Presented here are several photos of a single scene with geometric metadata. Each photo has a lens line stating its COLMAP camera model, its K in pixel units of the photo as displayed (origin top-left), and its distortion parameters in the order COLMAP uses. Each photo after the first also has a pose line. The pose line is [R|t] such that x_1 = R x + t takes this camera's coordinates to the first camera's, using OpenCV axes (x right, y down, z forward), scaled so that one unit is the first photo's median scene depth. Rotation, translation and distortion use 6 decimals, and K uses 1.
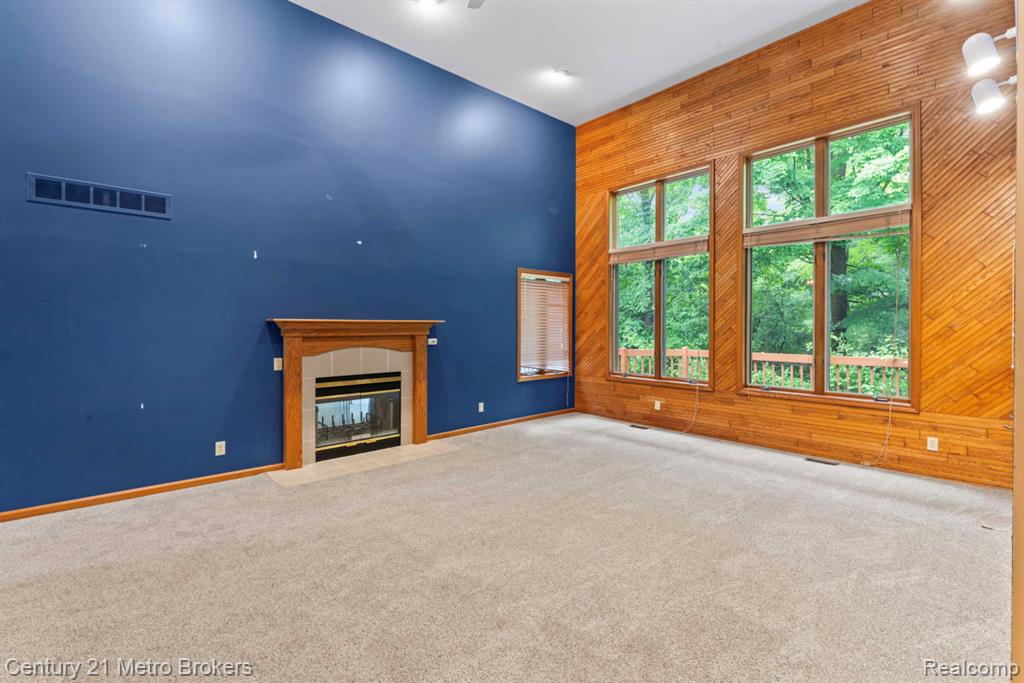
lens RADIAL K [[454.6, 0, 512.9], [0, 454.6, 325.2], [0, 0, 1]] dist [-0.001090, -0.000172]
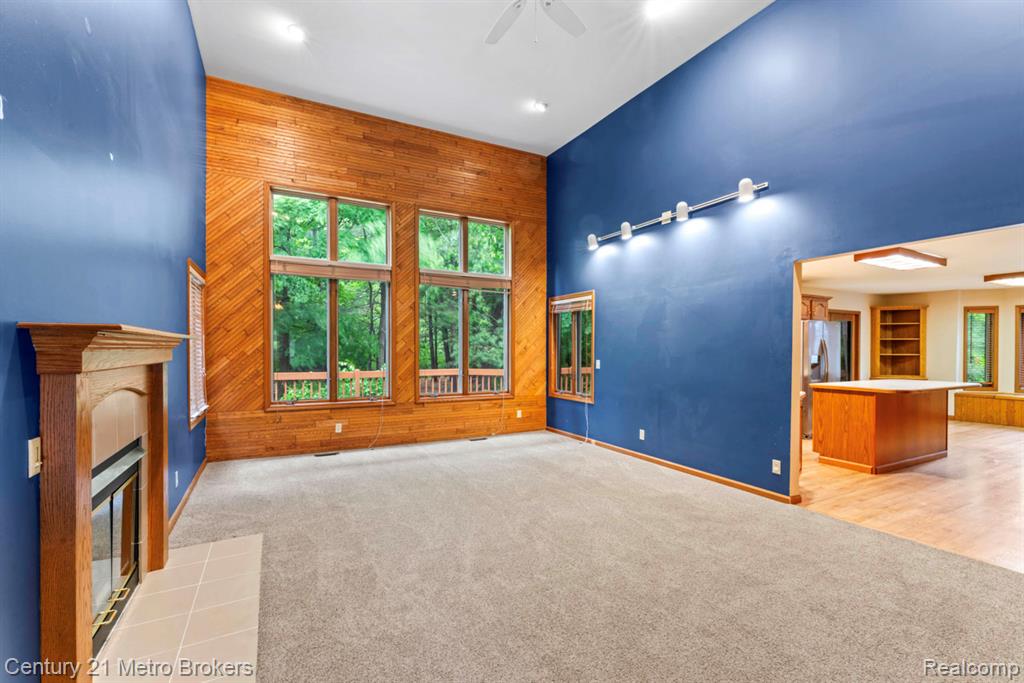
lens RADIAL K [[450.6, 0, 511.4], [0, 450.6, 350.9], [0, 0, 1]] dist [0.000131, 0.000218]
pose [[0.231617, -0.004046, 0.972799, -0.653926], [-0.007836, 0.999951, 0.006024, 0.001149], [-0.972775, -0.009019, 0.231574, 0.500613]]
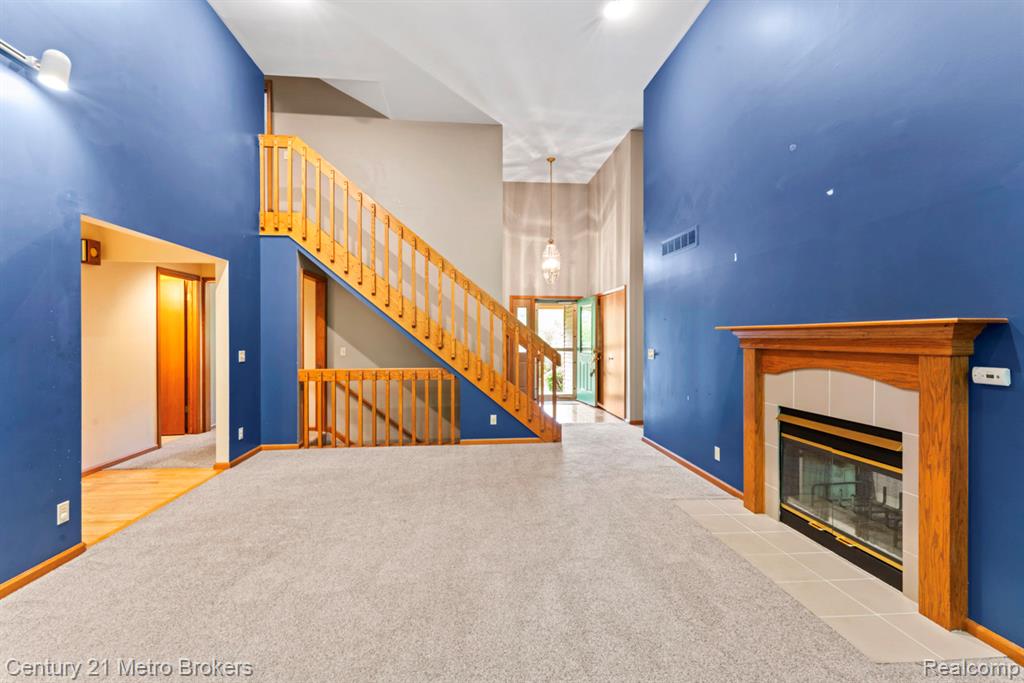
lens RADIAL K [[442.6, 0, 512.0], [0, 442.6, 341.5], [0, 0, 1]] dist [-0.000691, 0.000035]
pose [[-0.582427, 0.009887, -0.812823, 0.358303], [0.004818, 0.999950, 0.008710, 0.003914], [0.812869, 0.001157, -0.582446, 0.967323]]
